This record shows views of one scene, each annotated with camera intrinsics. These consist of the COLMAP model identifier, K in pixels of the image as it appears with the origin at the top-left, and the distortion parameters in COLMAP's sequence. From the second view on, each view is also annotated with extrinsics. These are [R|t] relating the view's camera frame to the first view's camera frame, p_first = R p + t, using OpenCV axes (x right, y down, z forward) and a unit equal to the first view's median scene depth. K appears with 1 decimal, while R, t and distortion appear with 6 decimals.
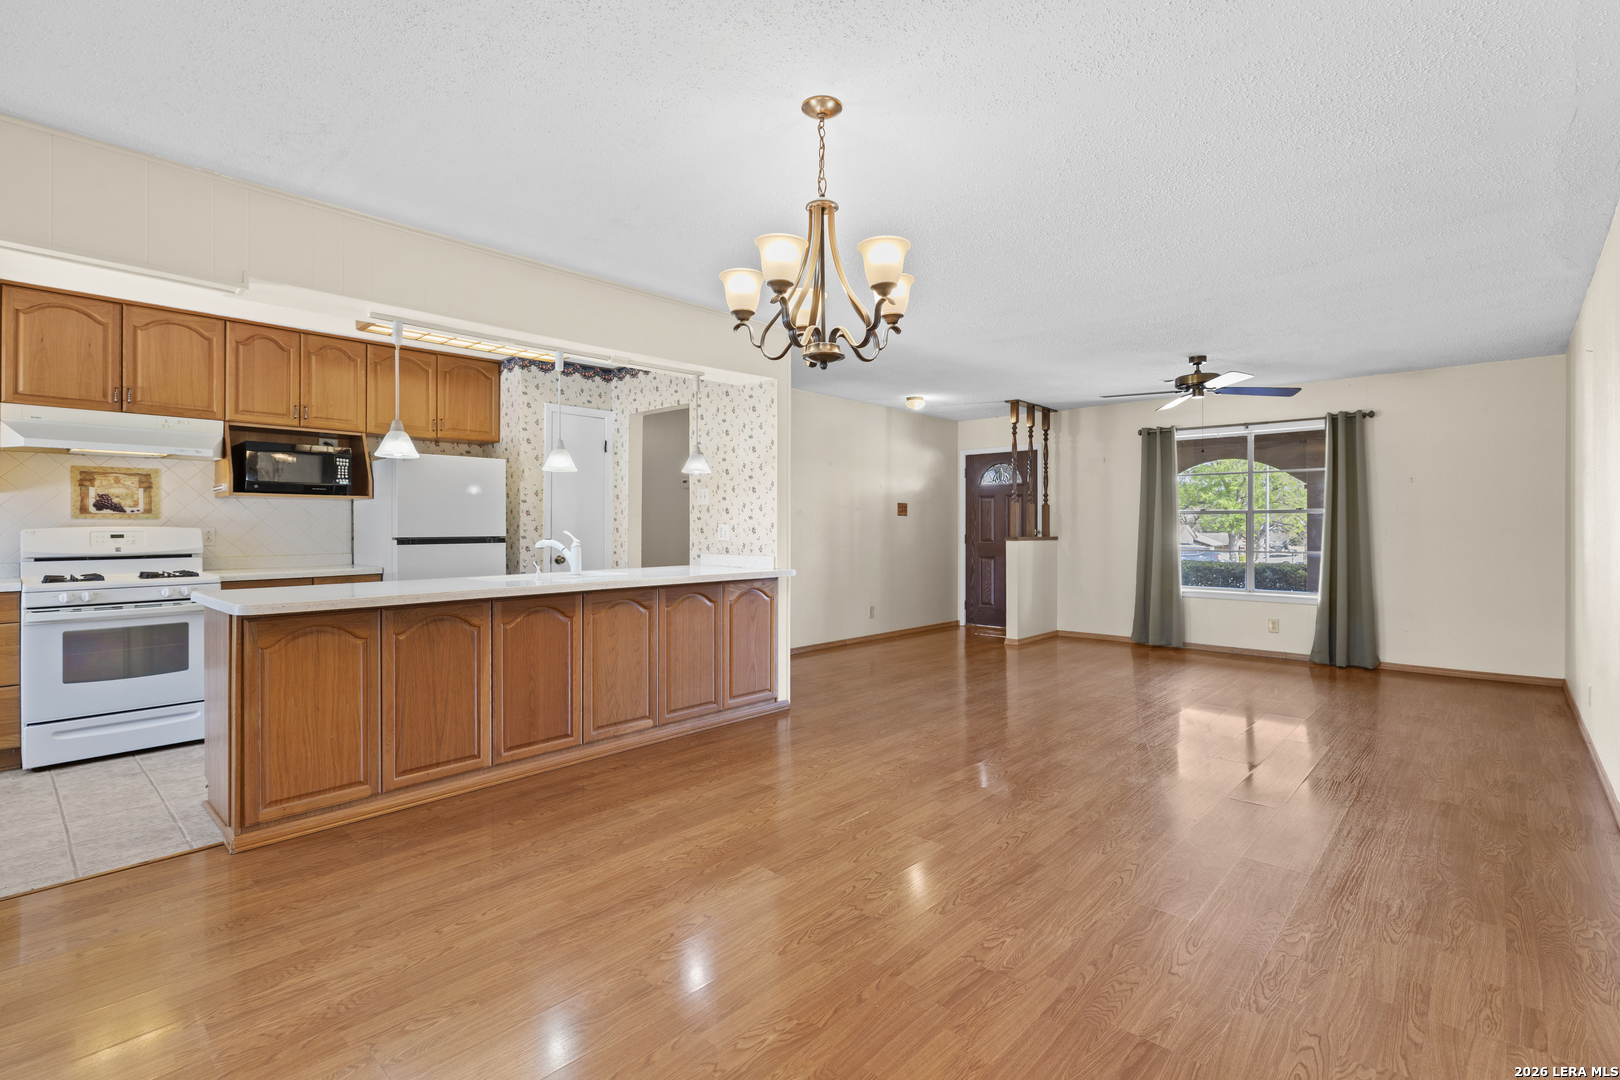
lens RADIAL K [[721.8, 0, 773.6], [0, 721.8, 521.5], [0, 0, 1]] dist [0.004787, -0.000569]
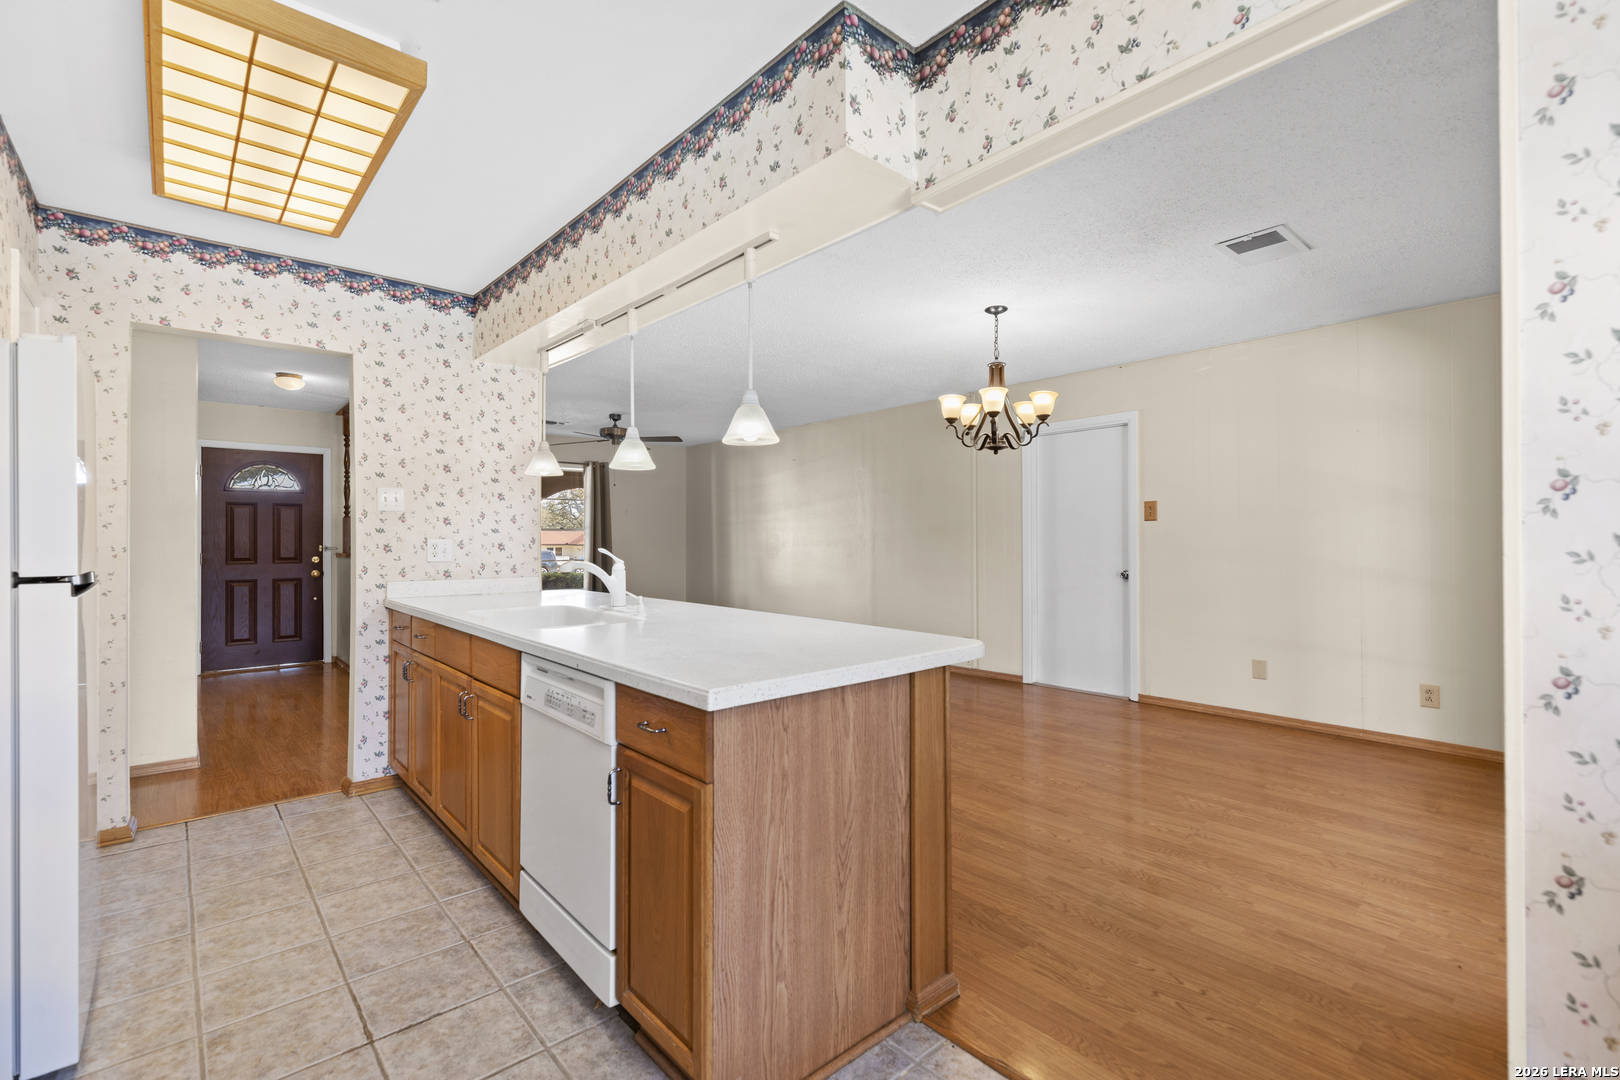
lens RADIAL K [[721.8, 0, 803.6], [0, 721.8, 534.8], [0, 0, 1]] dist [0.004787, -0.000569]
pose [[0.102426, 0.007793, 0.994710, -0.896116], [-0.003366, 0.999966, -0.007487, 0.004066], [-0.994735, -0.002581, 0.102449, 0.652618]]
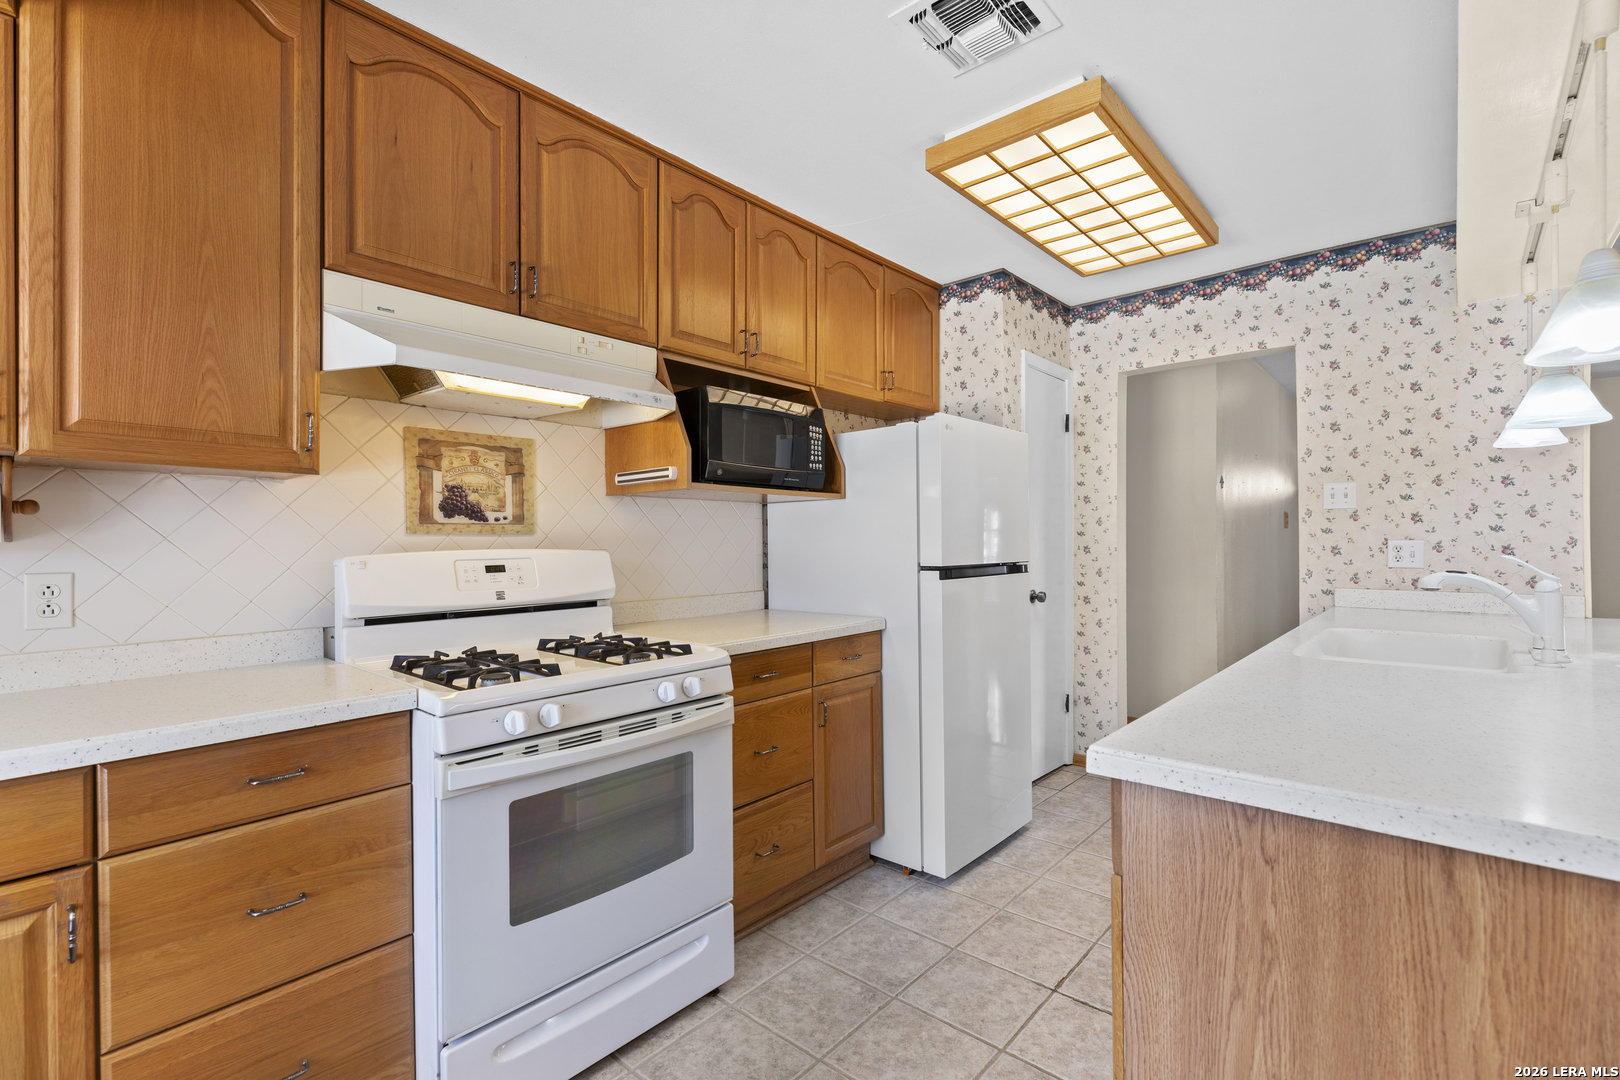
lens RADIAL K [[721.8, 0, 805.8], [0, 721.8, 539.7], [0, 0, 1]] dist [0.004787, -0.000569]
pose [[0.999730, -0.003906, 0.022897, -0.681349], [0.003846, 0.999989, 0.002681, -0.000285], [-0.022907, -0.002592, 0.999734, 0.482333]]
